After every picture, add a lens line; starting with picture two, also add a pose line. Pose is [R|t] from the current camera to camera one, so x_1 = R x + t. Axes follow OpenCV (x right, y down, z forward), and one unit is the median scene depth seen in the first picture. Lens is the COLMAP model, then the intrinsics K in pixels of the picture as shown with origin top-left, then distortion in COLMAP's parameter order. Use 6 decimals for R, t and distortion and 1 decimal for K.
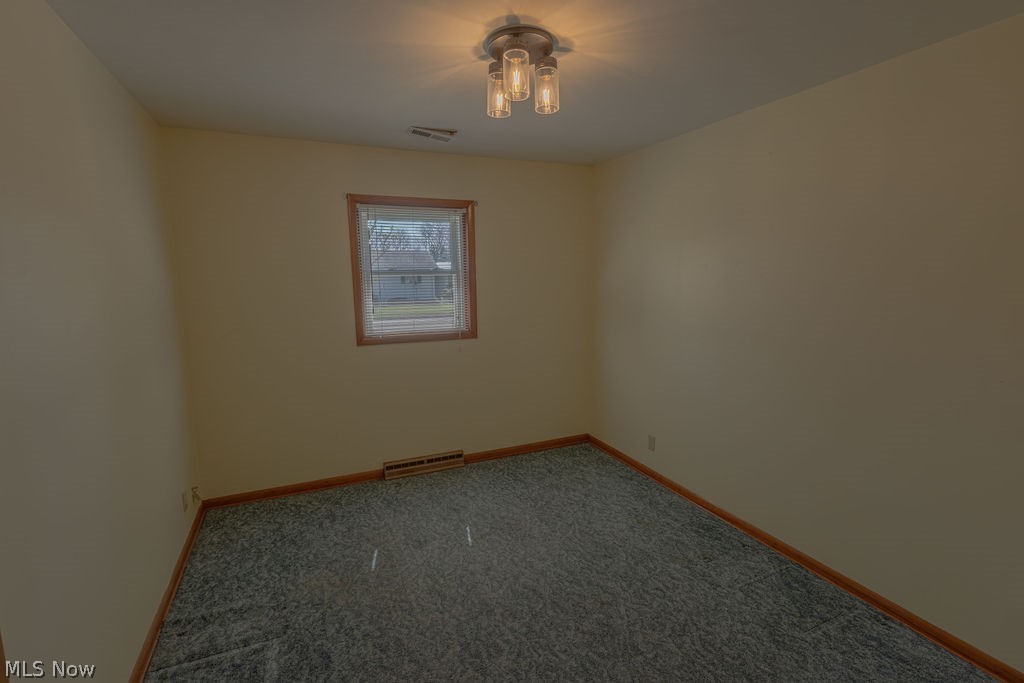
lens RADIAL K [[474.2, 0, 530.0], [0, 474.2, 335.2], [0, 0, 1]] dist [0.006748, -0.000740]
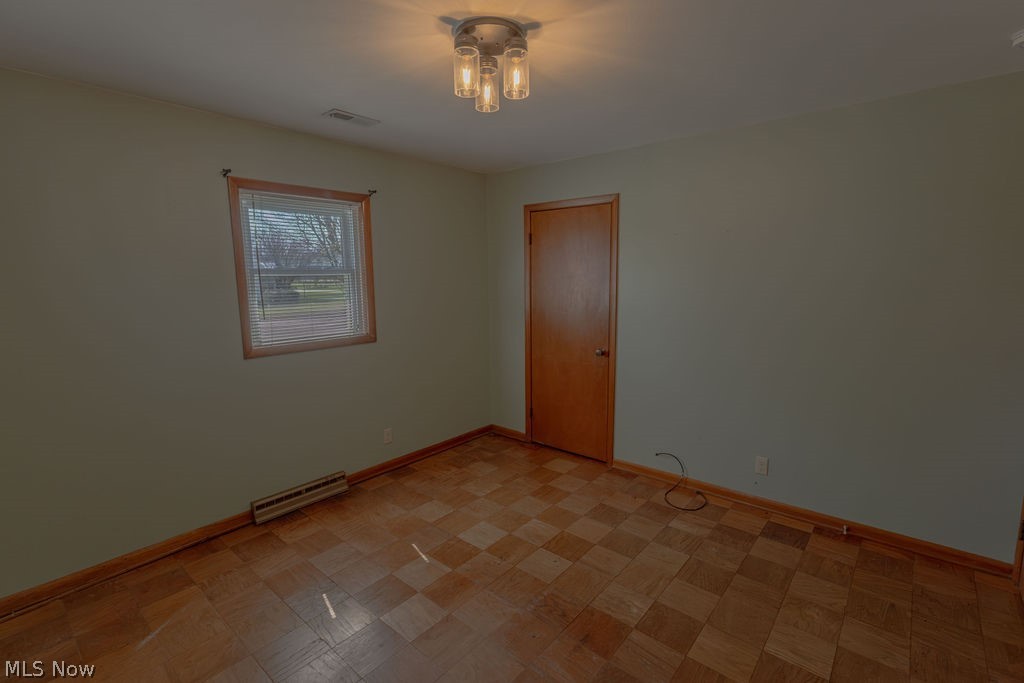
lens RADIAL K [[474.2, 0, 521.5], [0, 474.2, 332.8], [0, 0, 1]] dist [0.006748, -0.000740]
pose [[0.897889, -0.051548, 0.437193, -0.254621], [0.058130, 0.998308, -0.001679, 0.004179], [-0.436366, 0.026922, 0.899366, 0.050533]]
